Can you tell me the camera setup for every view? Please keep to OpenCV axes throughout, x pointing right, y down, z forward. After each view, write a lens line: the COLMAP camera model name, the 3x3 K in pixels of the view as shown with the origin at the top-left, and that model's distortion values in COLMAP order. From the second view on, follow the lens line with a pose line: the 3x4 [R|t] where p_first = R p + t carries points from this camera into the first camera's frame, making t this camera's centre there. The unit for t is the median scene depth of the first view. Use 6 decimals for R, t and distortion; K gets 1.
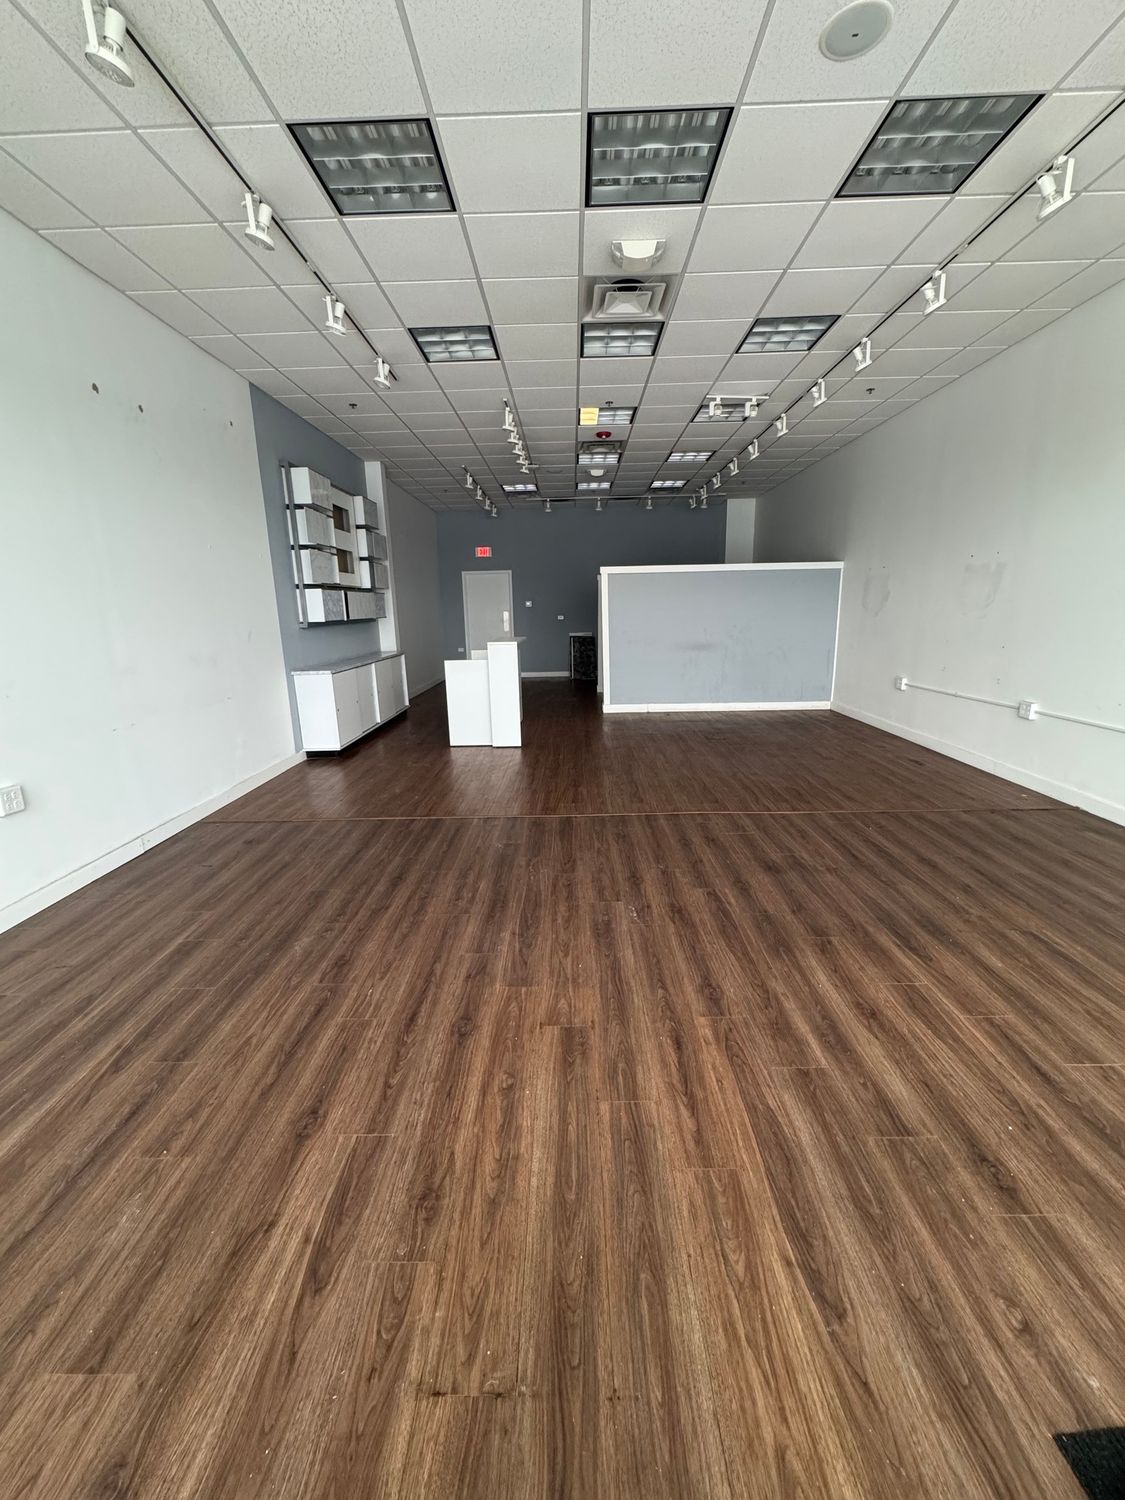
lens RADIAL K [[594.0, 0, 562.5], [0, 594.0, 750.0], [0, 0, 1]] dist [-0.002020, 0.000174]
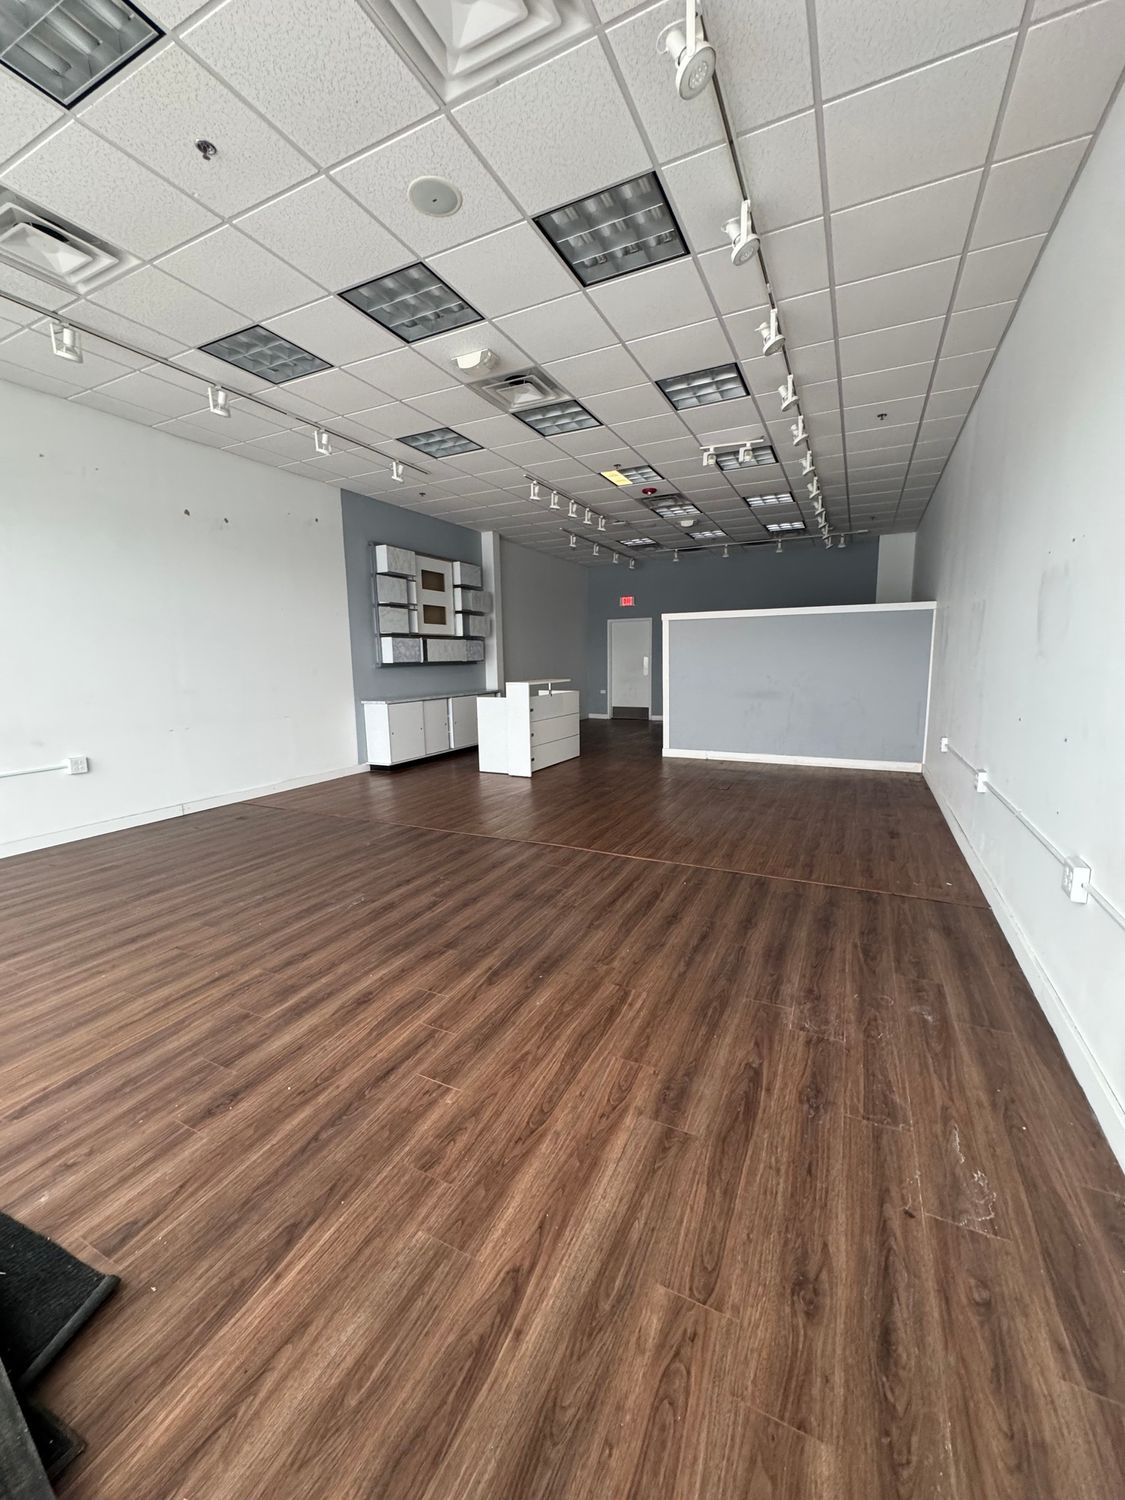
lens RADIAL K [[594.0, 0, 562.5], [0, 594.0, 750.0], [0, 0, 1]] dist [-0.002020, 0.000174]
pose [[0.904068, 0.072919, -0.421121, 0.855682], [-0.103929, 0.993270, -0.051126, -0.011790], [0.414559, 0.089988, 0.905562, 0.051863]]
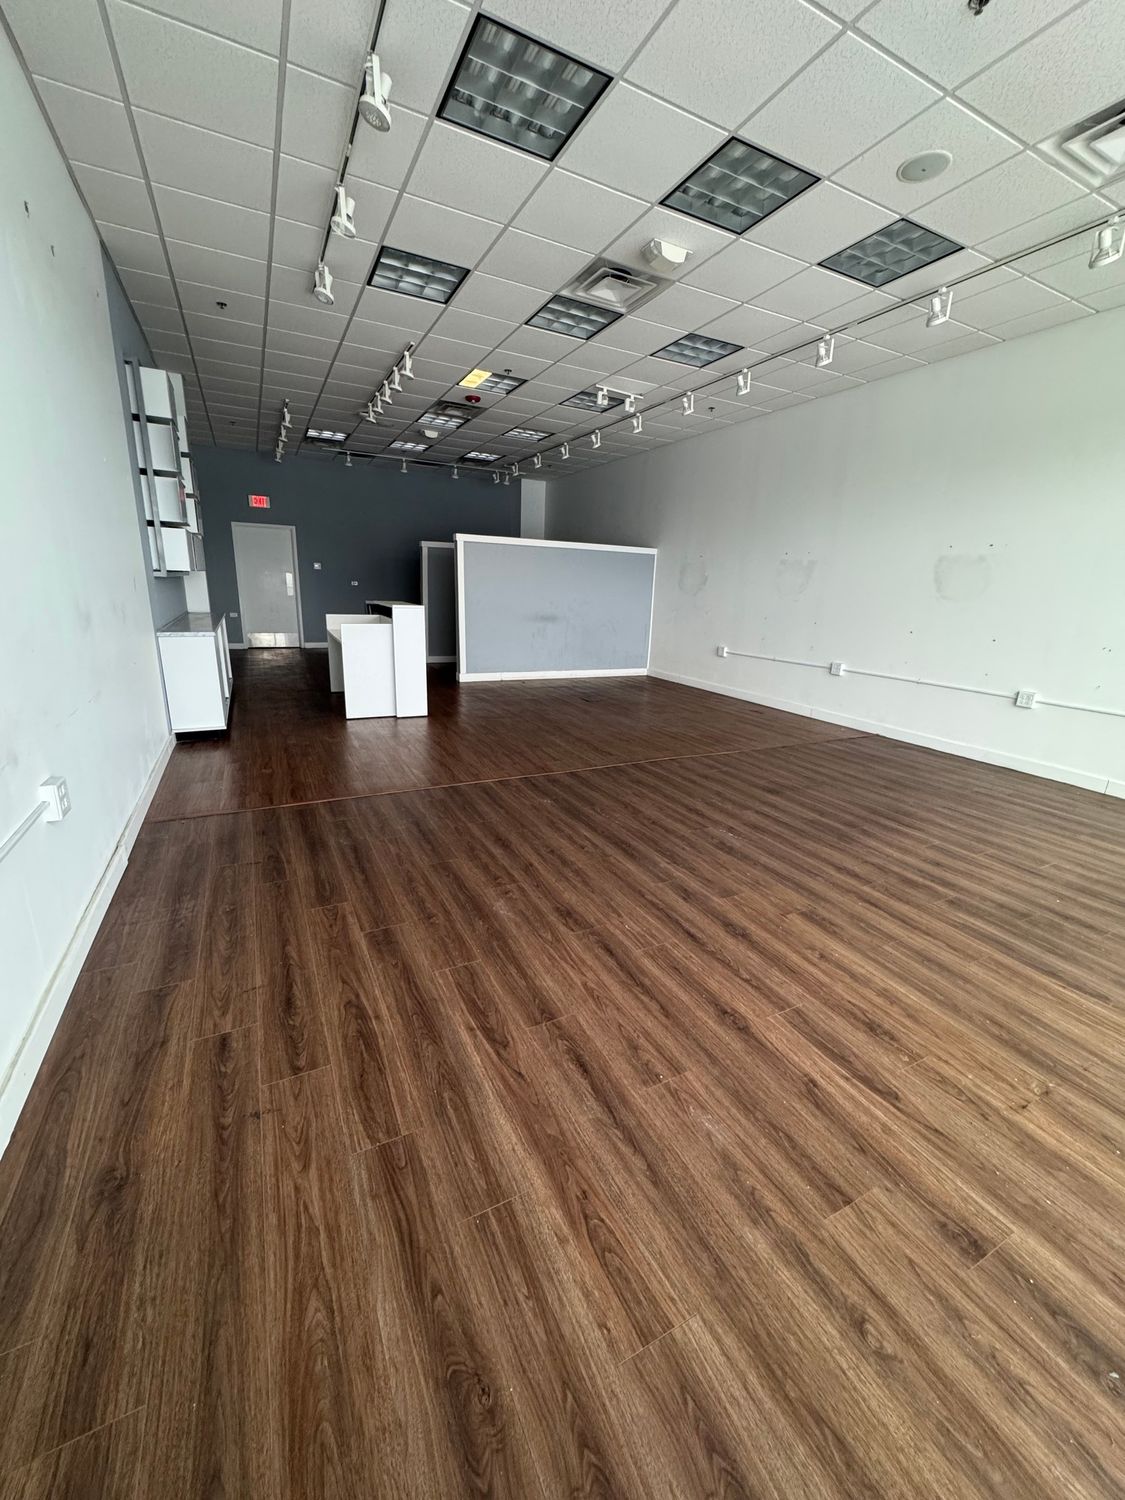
lens RADIAL K [[594.0, 0, 562.5], [0, 594.0, 750.0], [0, 0, 1]] dist [-0.002020, 0.000174]
pose [[0.883158, -0.072837, 0.463386, -0.632760], [0.054676, 0.997122, 0.052525, 0.020781], [-0.465878, -0.021052, 0.884598, 0.085094]]
